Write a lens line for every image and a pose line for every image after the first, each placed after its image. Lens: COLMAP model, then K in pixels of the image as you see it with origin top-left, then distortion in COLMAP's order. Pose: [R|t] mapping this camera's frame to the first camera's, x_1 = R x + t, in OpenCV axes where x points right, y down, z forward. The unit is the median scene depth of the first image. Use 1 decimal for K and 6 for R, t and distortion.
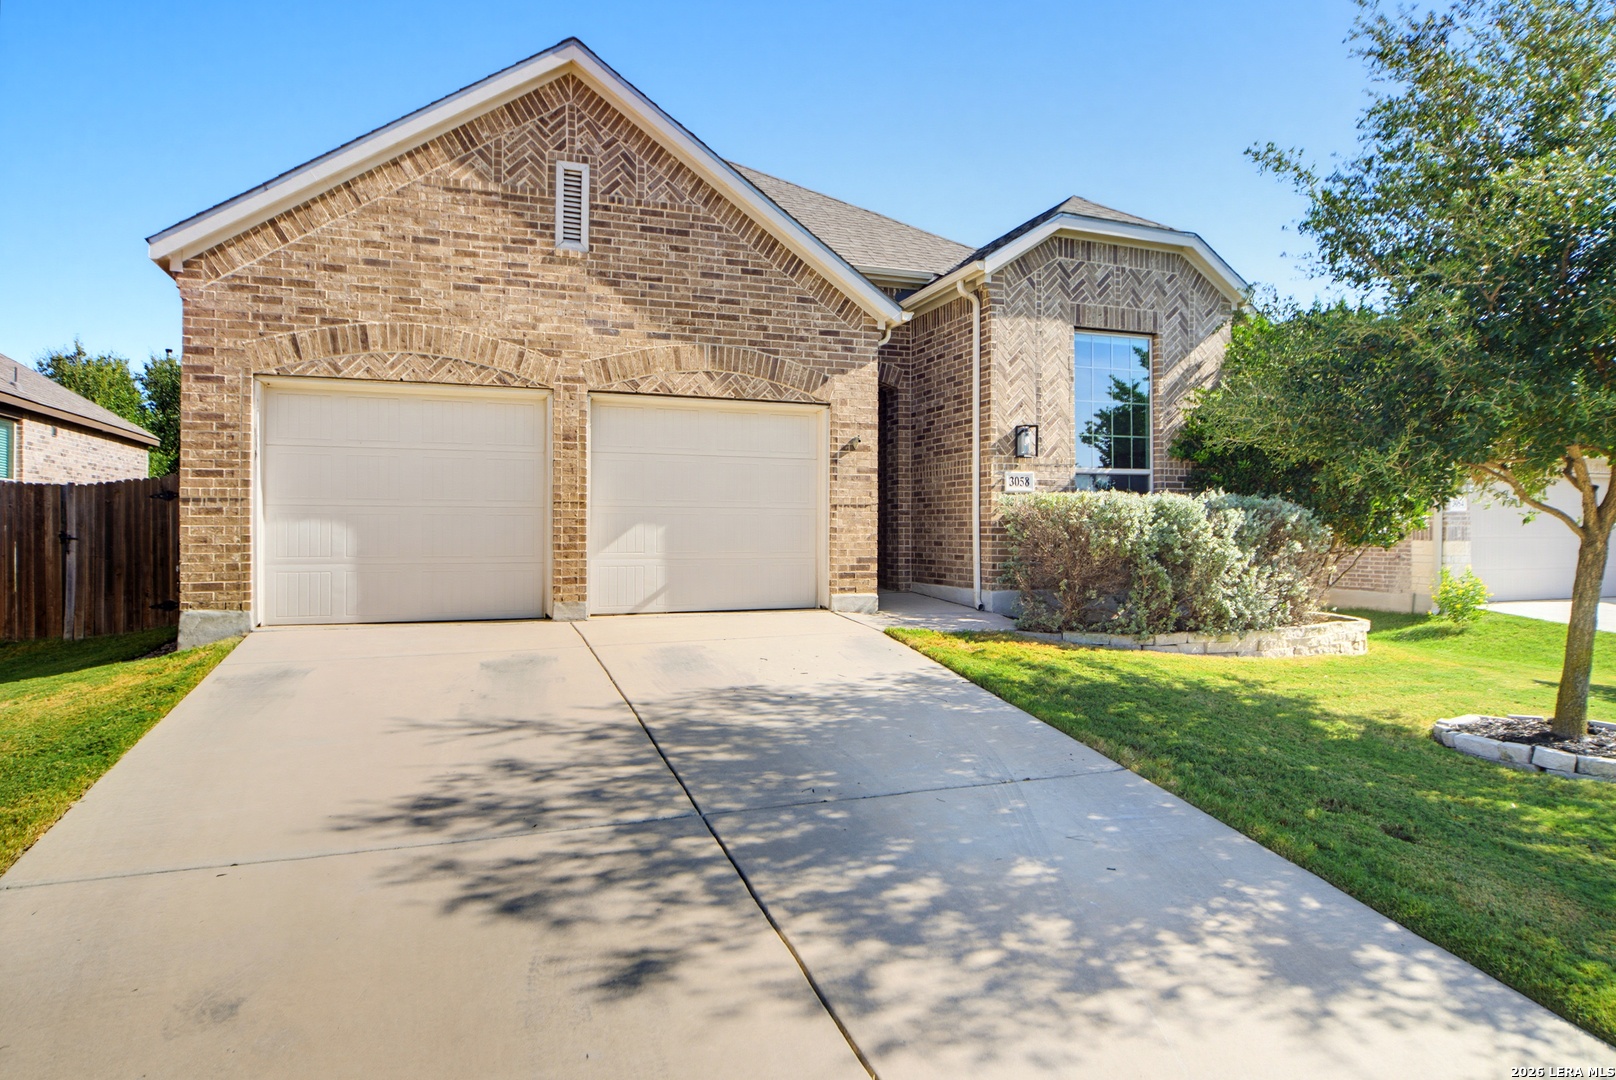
lens RADIAL K [[950.6, 0, 803.3], [0, 950.6, 531.0], [0, 0, 1]] dist [-0.006179, 0.001553]
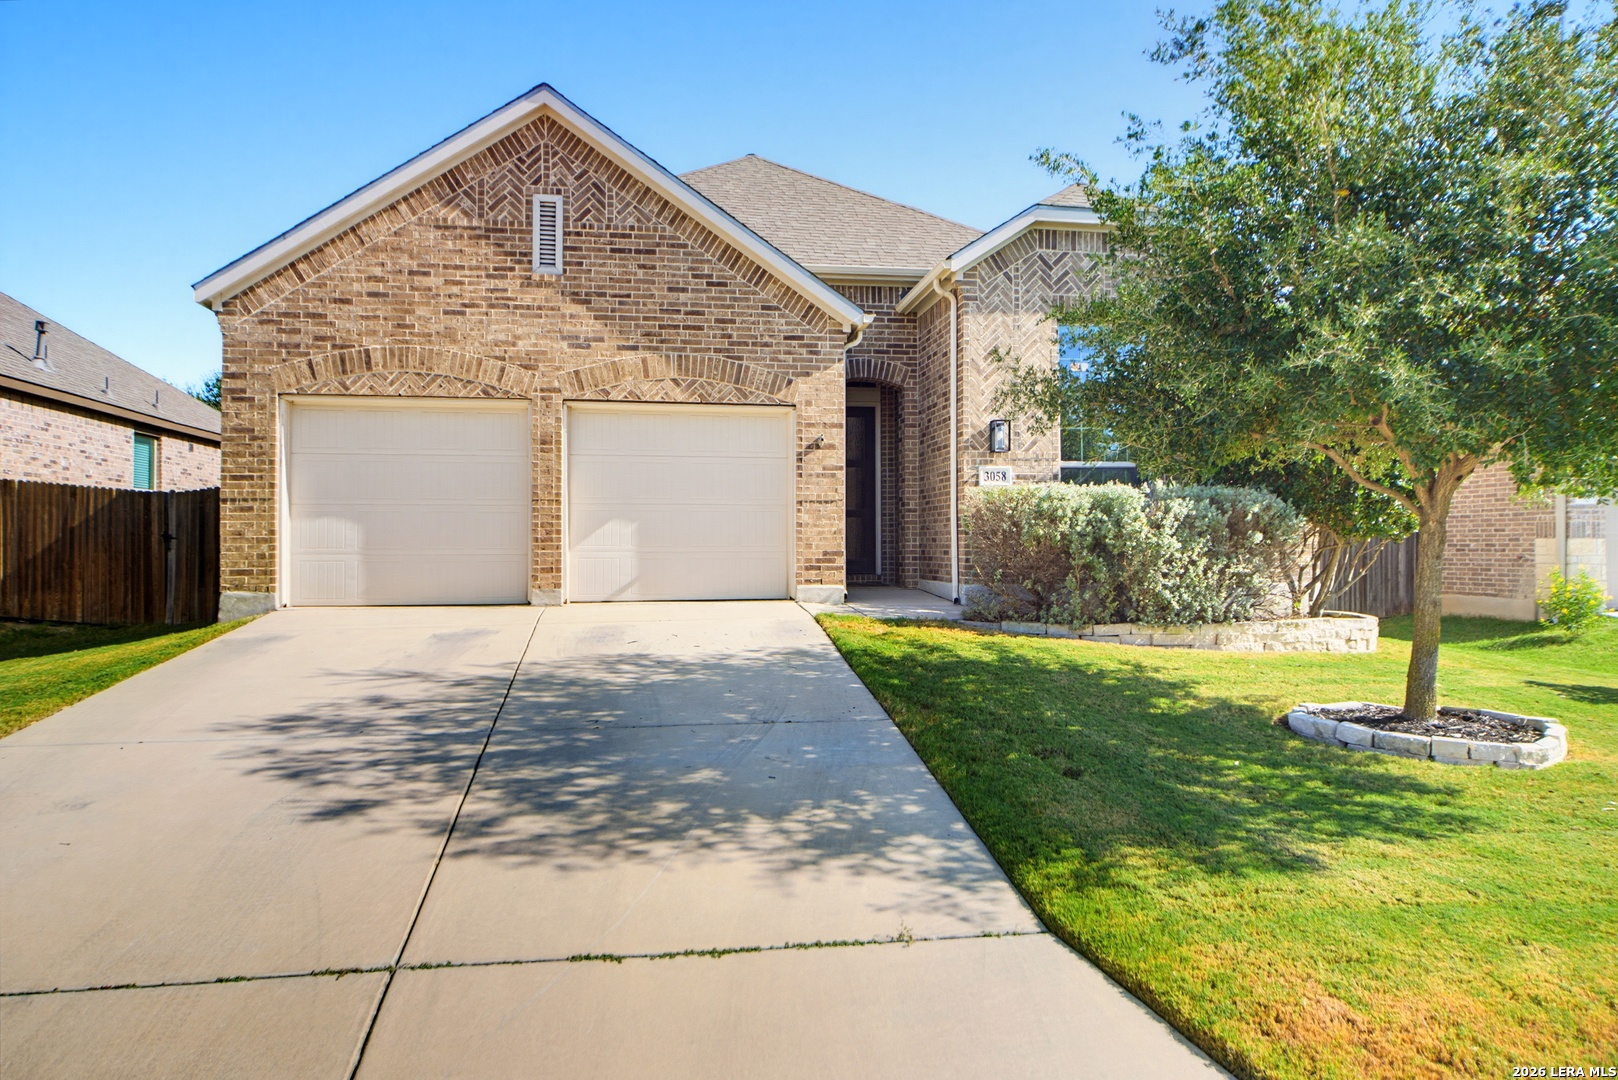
lens RADIAL K [[1054.3, 0, 809.0], [0, 1054.3, 540.0], [0, 0, 1]] dist [0.028135, -0.006390]
pose [[0.980700, -0.004693, -0.195461, 0.291631], [0.003624, 0.999976, -0.005826, 0.024470], [0.195484, 0.005006, 0.980694, -0.152883]]
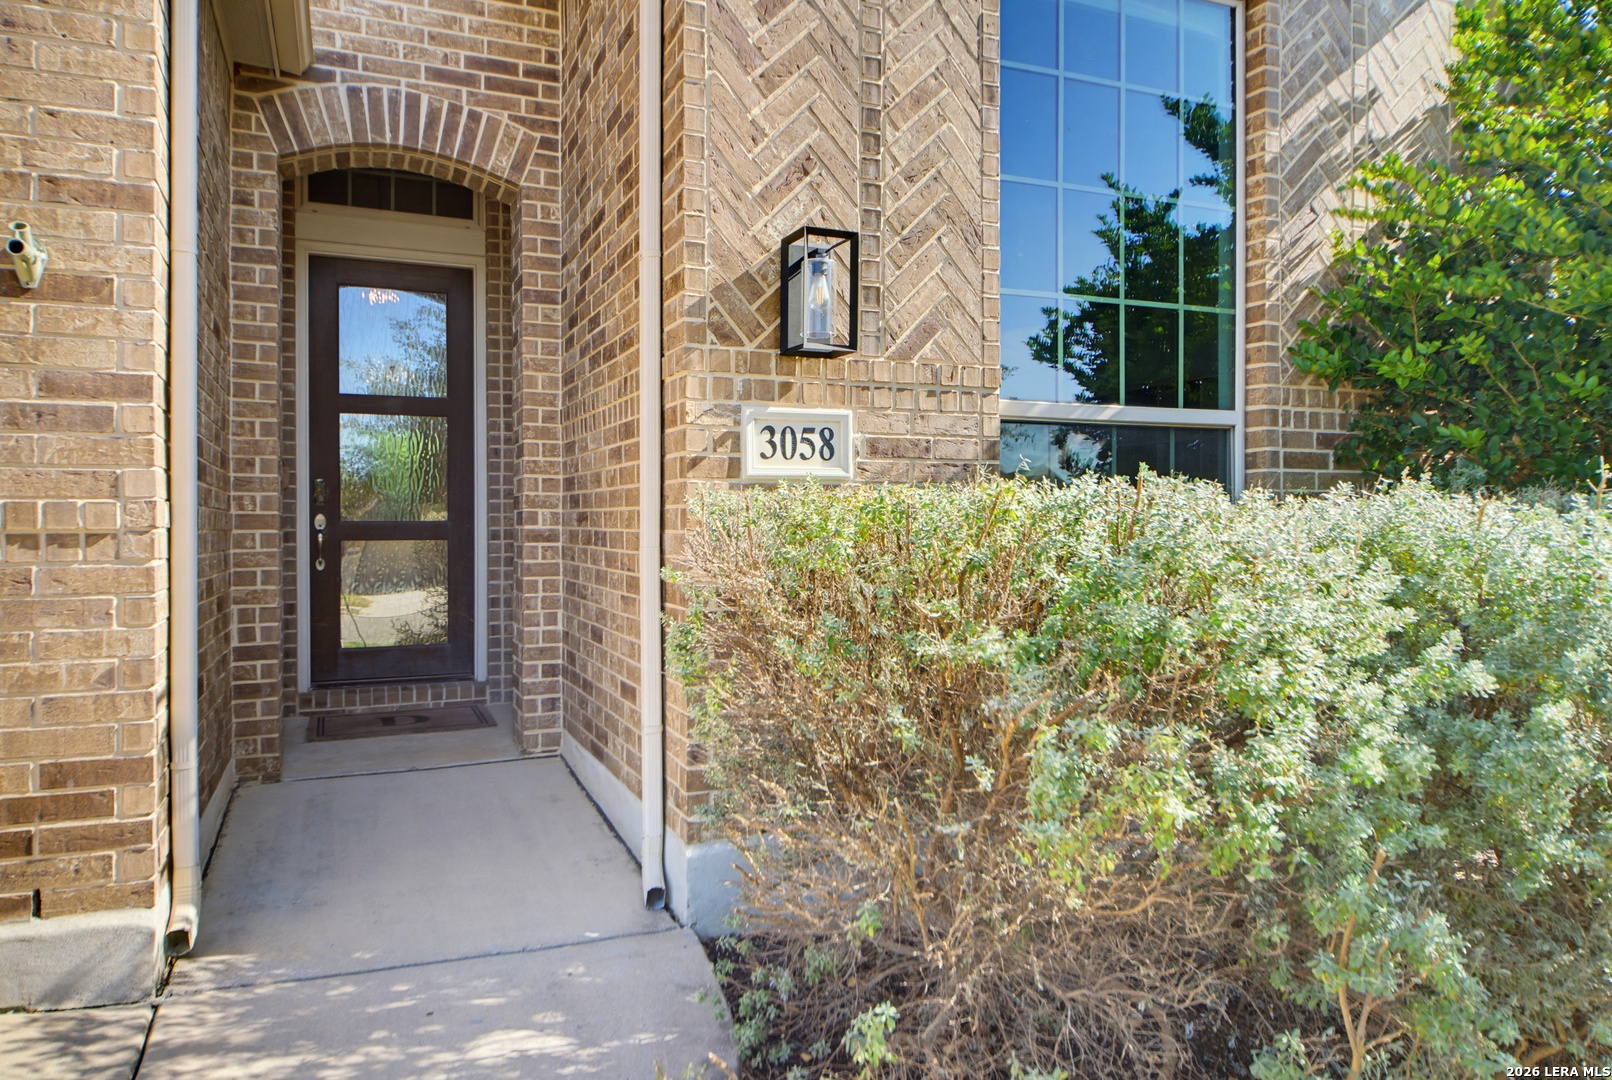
lens RADIAL K [[1050.4, 0, 806.0], [0, 1050.4, 540.0], [0, 0, 1]] dist [0.028135, -0.006390]
pose [[0.998420, 0.000805, 0.056183, 0.245780], [-0.001914, 0.999804, 0.019691, -0.034216], [-0.056156, -0.019767, 0.998226, 0.798723]]
